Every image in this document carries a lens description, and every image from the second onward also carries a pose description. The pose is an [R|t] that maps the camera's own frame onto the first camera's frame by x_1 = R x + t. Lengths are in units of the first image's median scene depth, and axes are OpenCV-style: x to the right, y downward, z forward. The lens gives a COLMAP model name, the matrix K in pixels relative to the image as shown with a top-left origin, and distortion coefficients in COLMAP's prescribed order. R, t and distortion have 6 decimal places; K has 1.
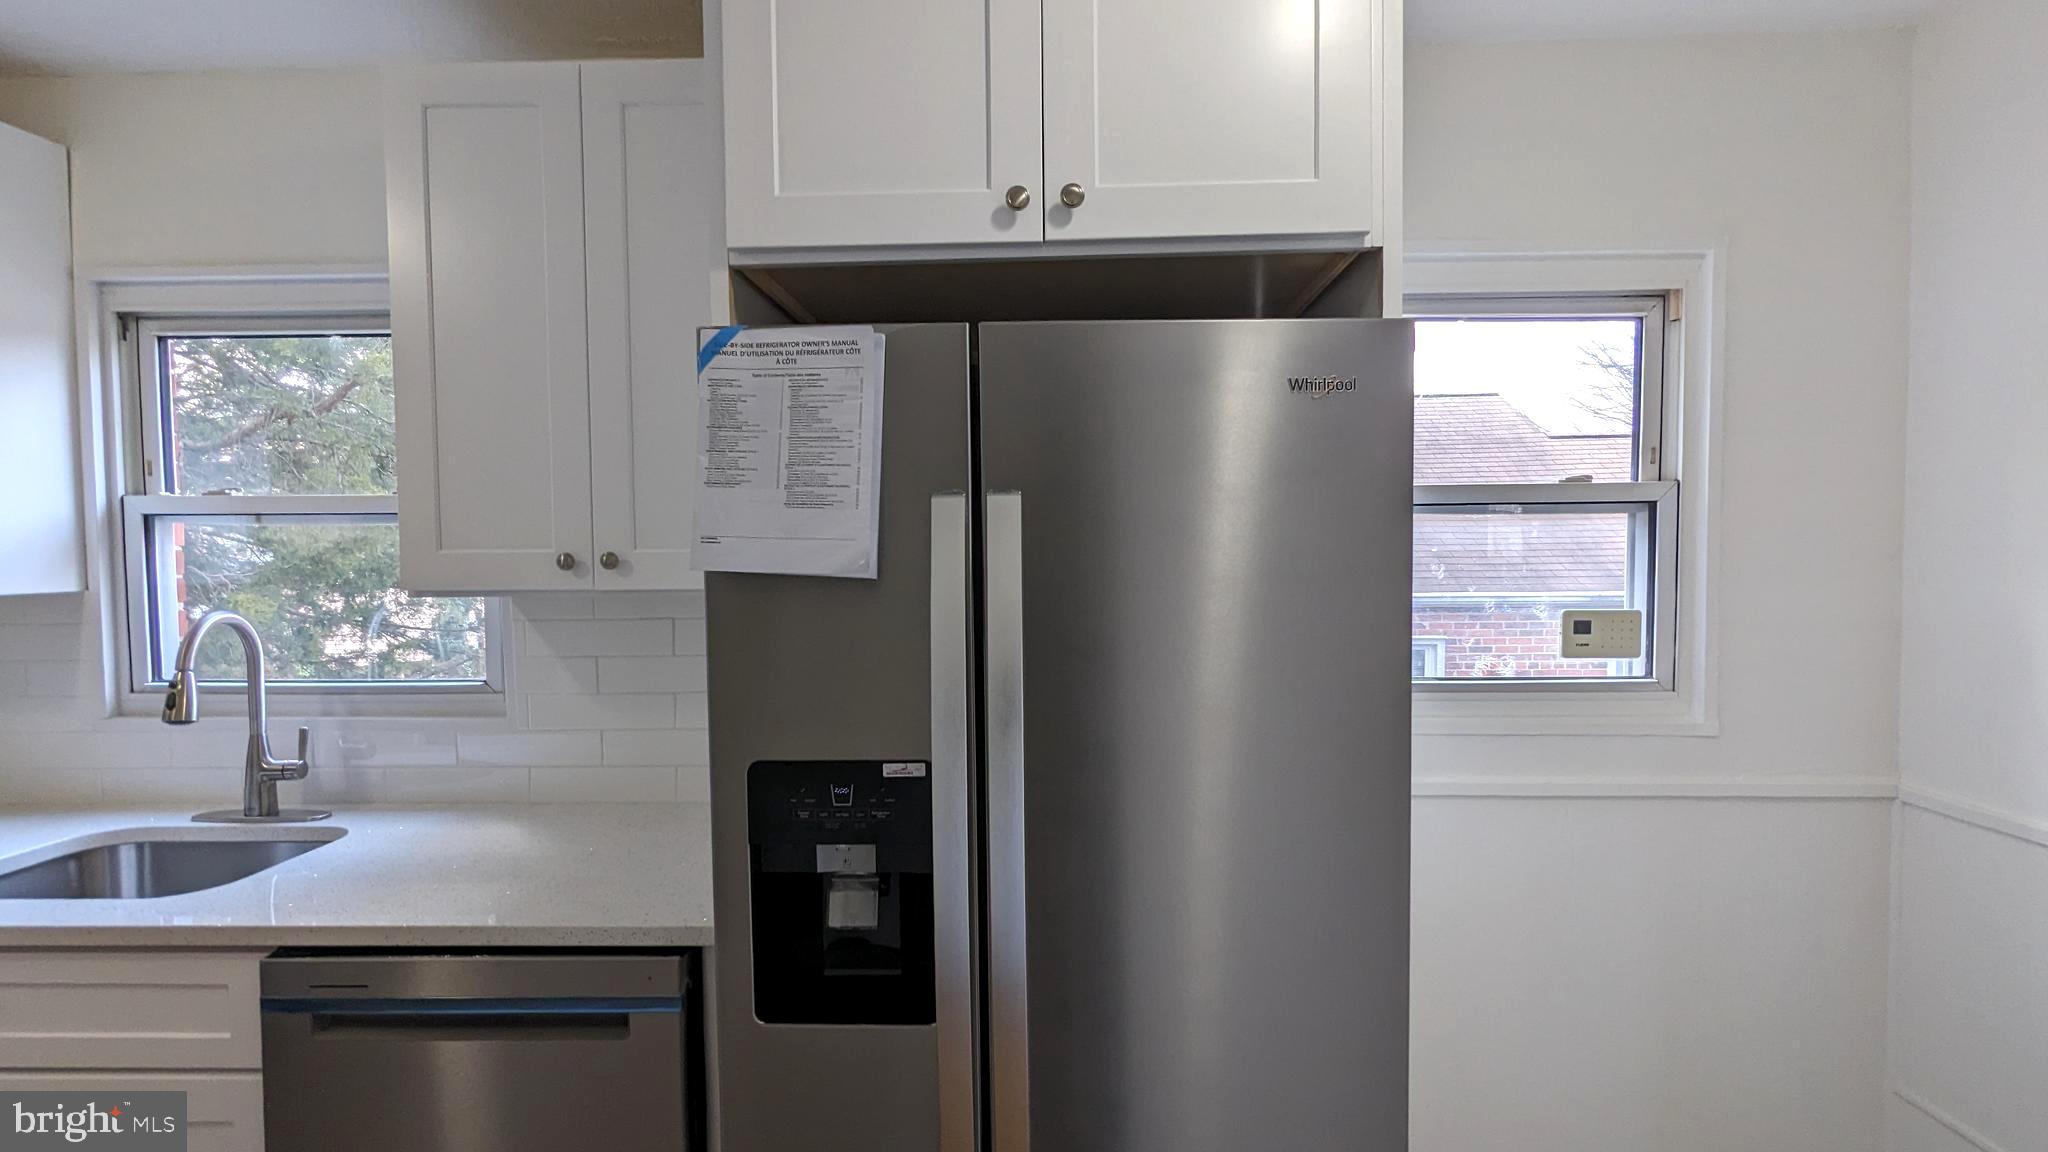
lens RADIAL K [[964.4, 0, 1019.3], [0, 964.4, 589.7], [0, 0, 1]] dist [0.005545, -0.001490]
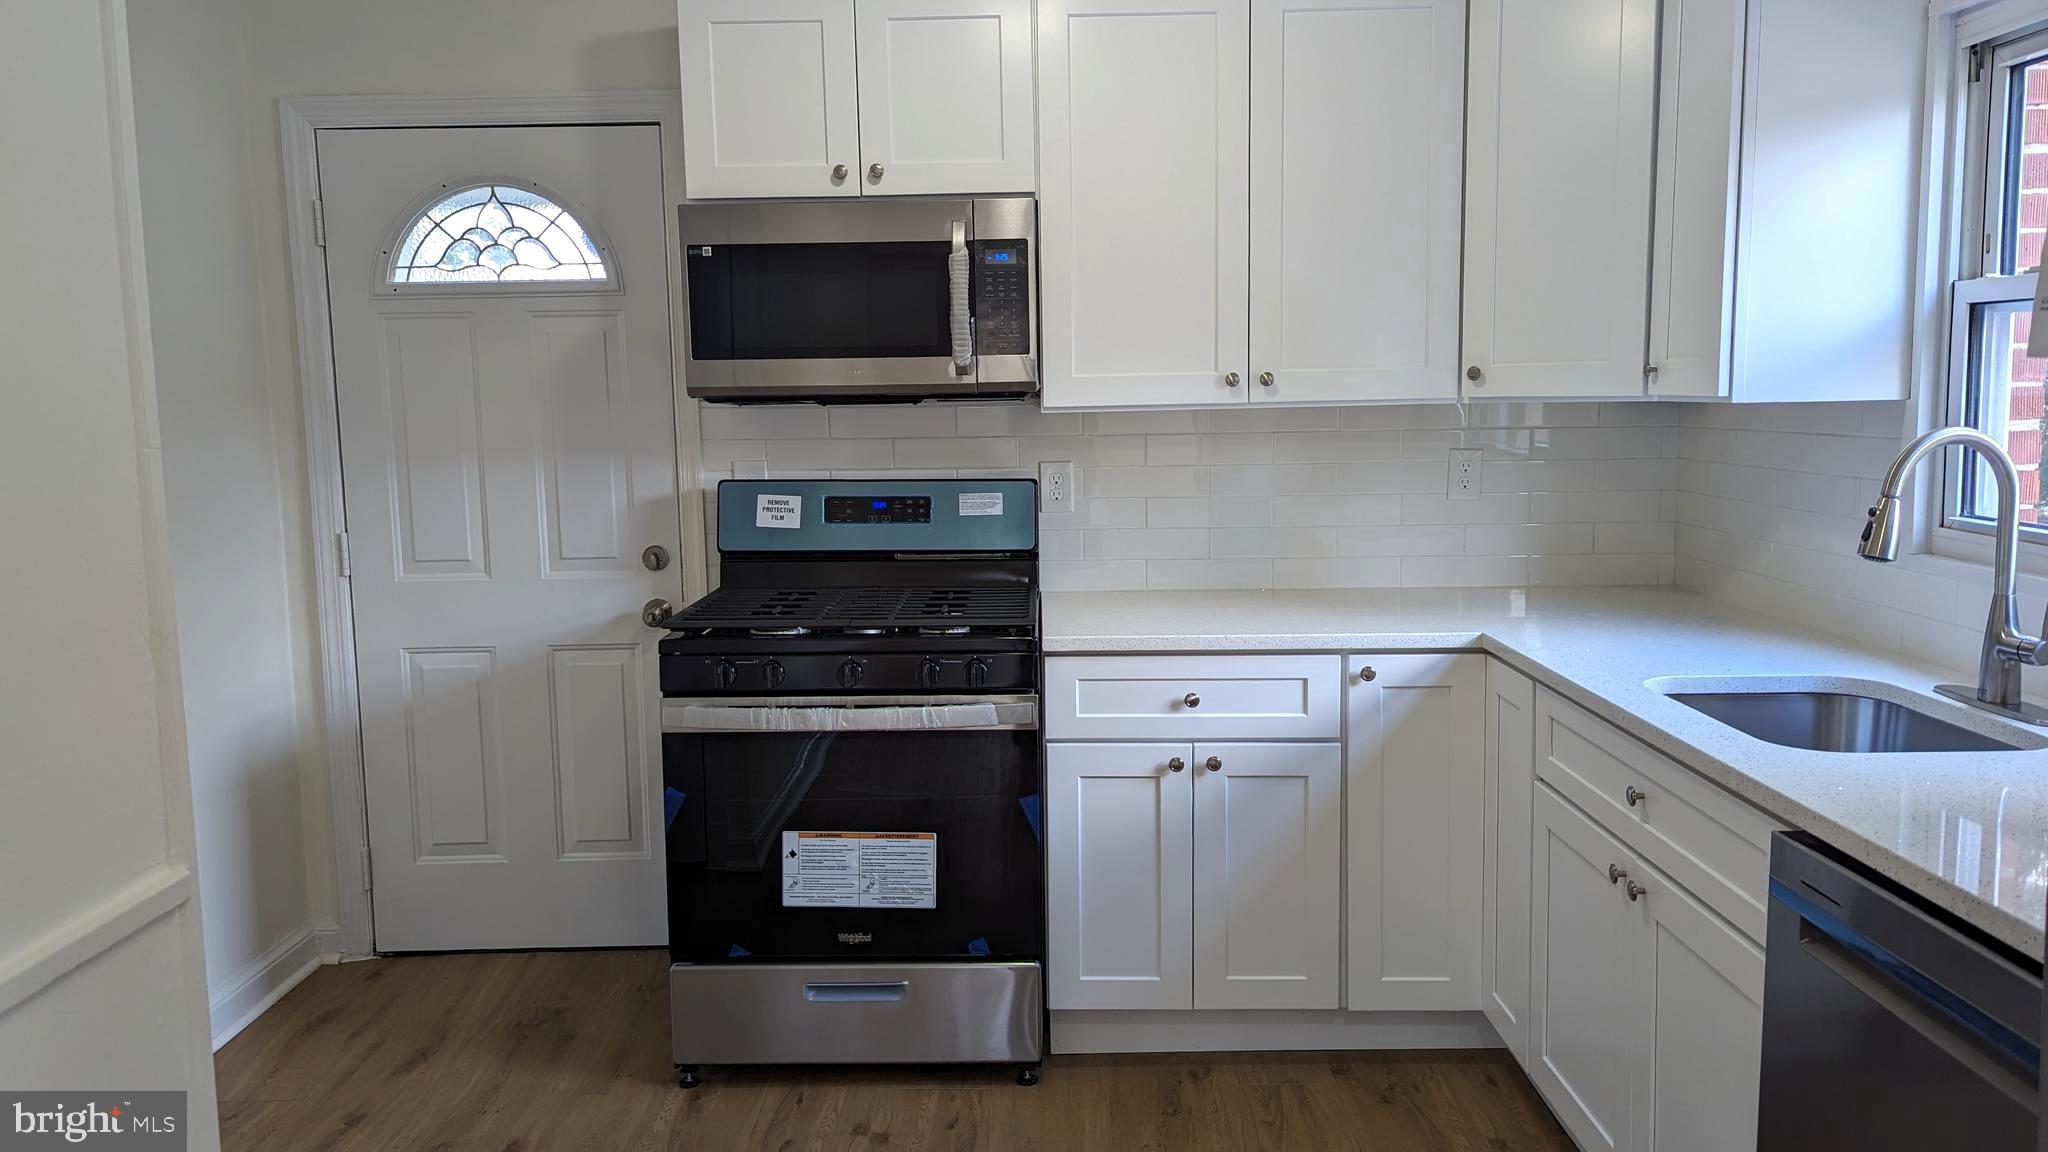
lens RADIAL K [[1450.1, 0, 1034.7], [0, 1450.1, 550.3], [0, 0, 1]] dist [0.048321, -0.031247]
pose [[0.030035, 0.113688, -0.993062, 0.311993], [-0.030050, 0.993164, 0.112790, 0.010820], [0.999097, 0.026454, 0.033246, 0.220447]]
